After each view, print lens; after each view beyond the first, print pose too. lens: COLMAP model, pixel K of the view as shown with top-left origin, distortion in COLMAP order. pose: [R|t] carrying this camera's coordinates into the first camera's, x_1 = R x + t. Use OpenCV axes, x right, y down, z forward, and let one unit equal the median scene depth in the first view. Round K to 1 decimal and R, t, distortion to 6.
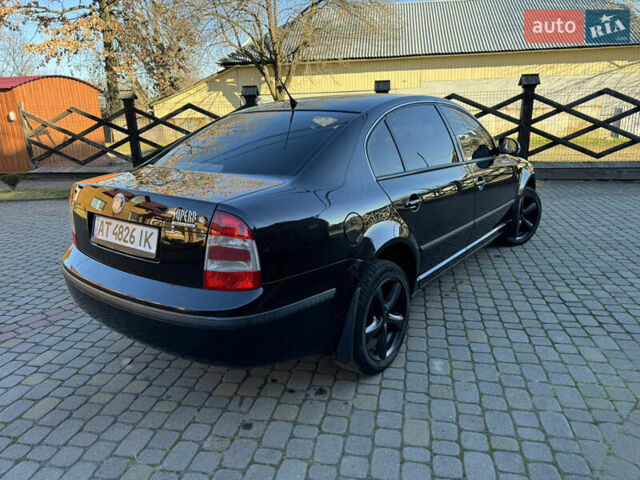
lens RADIAL K [[425.3, 0, 312.4], [0, 425.3, 242.5], [0, 0, 1]] dist [0.001666, -0.002756]
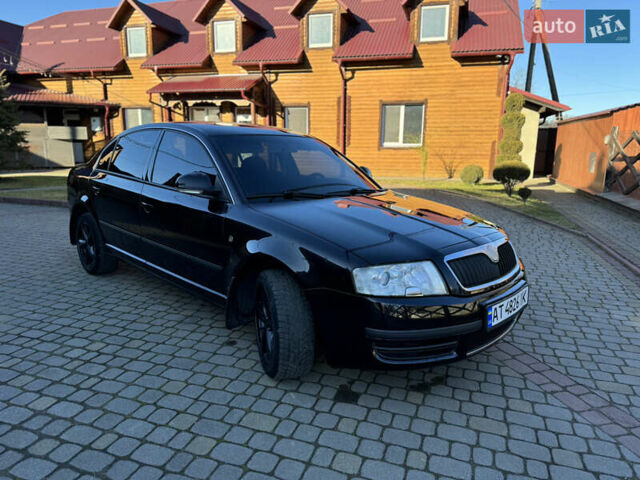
lens RADIAL K [[425.3, 0, 312.4], [0, 425.3, 242.5], [0, 0, 1]] dist [0.001666, -0.002756]
pose [[-0.071505, 0.254901, -0.964320, 1.263961], [-0.308300, 0.913805, 0.264409, -0.410765], [0.948598, 0.316206, 0.013245, 1.282220]]
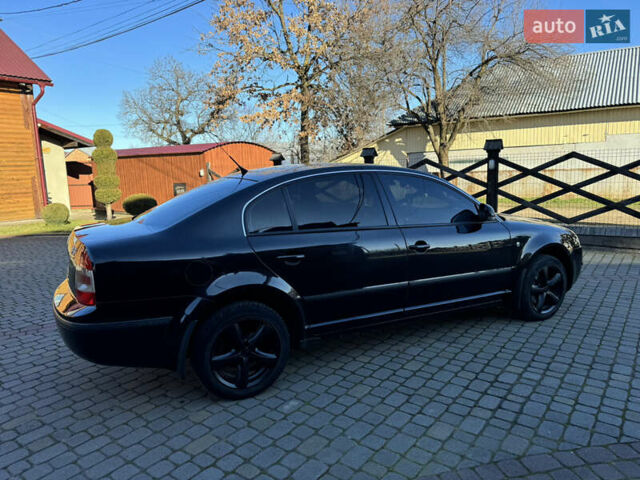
lens RADIAL K [[431.9, 0, 325.2], [0, 431.9, 237.0], [0, 0, 1]] dist [0.027760, -0.033750]
pose [[0.910076, 0.065343, -0.409258, 0.562604], [-0.121269, 0.986258, -0.112199, -0.012985], [0.396303, 0.151740, 0.905494, -0.017969]]
